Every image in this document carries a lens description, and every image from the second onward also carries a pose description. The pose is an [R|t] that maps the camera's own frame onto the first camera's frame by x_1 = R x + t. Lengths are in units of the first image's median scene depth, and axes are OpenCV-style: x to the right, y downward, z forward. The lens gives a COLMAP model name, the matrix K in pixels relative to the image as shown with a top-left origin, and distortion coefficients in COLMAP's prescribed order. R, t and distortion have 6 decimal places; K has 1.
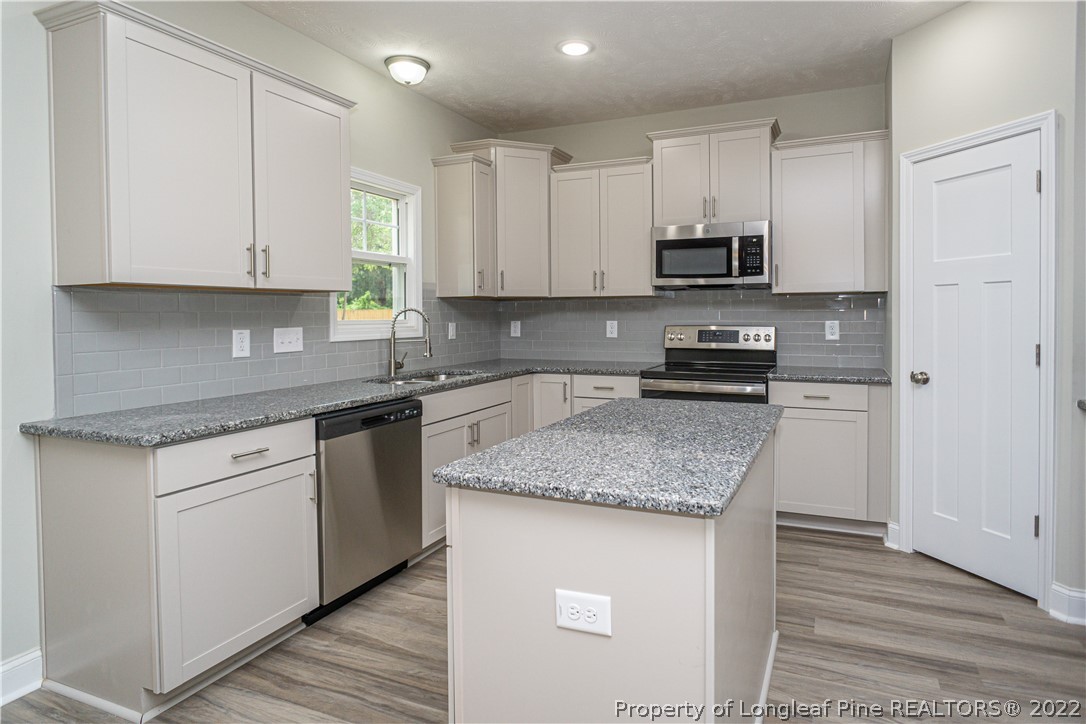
lens RADIAL K [[594.5, 0, 572.4], [0, 594.5, 324.3], [0, 0, 1]] dist [-0.014036, 0.000152]
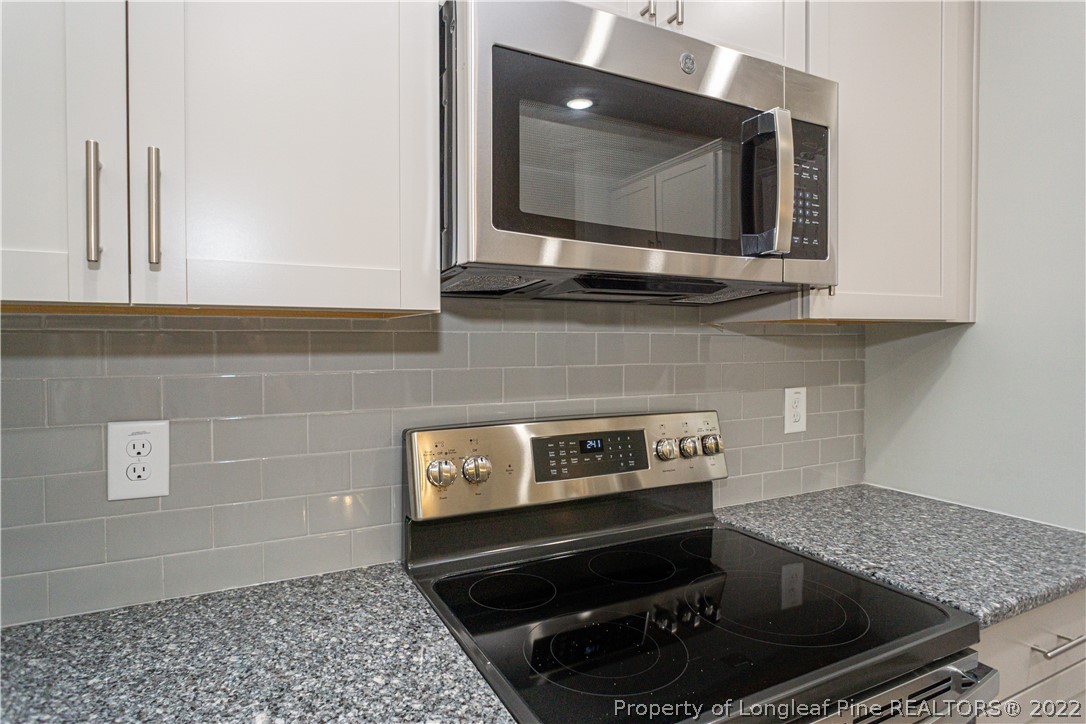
lens RADIAL K [[593.6, 0, 544.3], [0, 593.6, 349.1], [0, 0, 1]] dist [-0.009474, -0.000019]
pose [[0.648681, -0.009095, 0.761006, -0.001487], [0.005392, 0.999958, 0.007354, -0.037329], [-0.761041, -0.000667, 0.648703, 0.859096]]
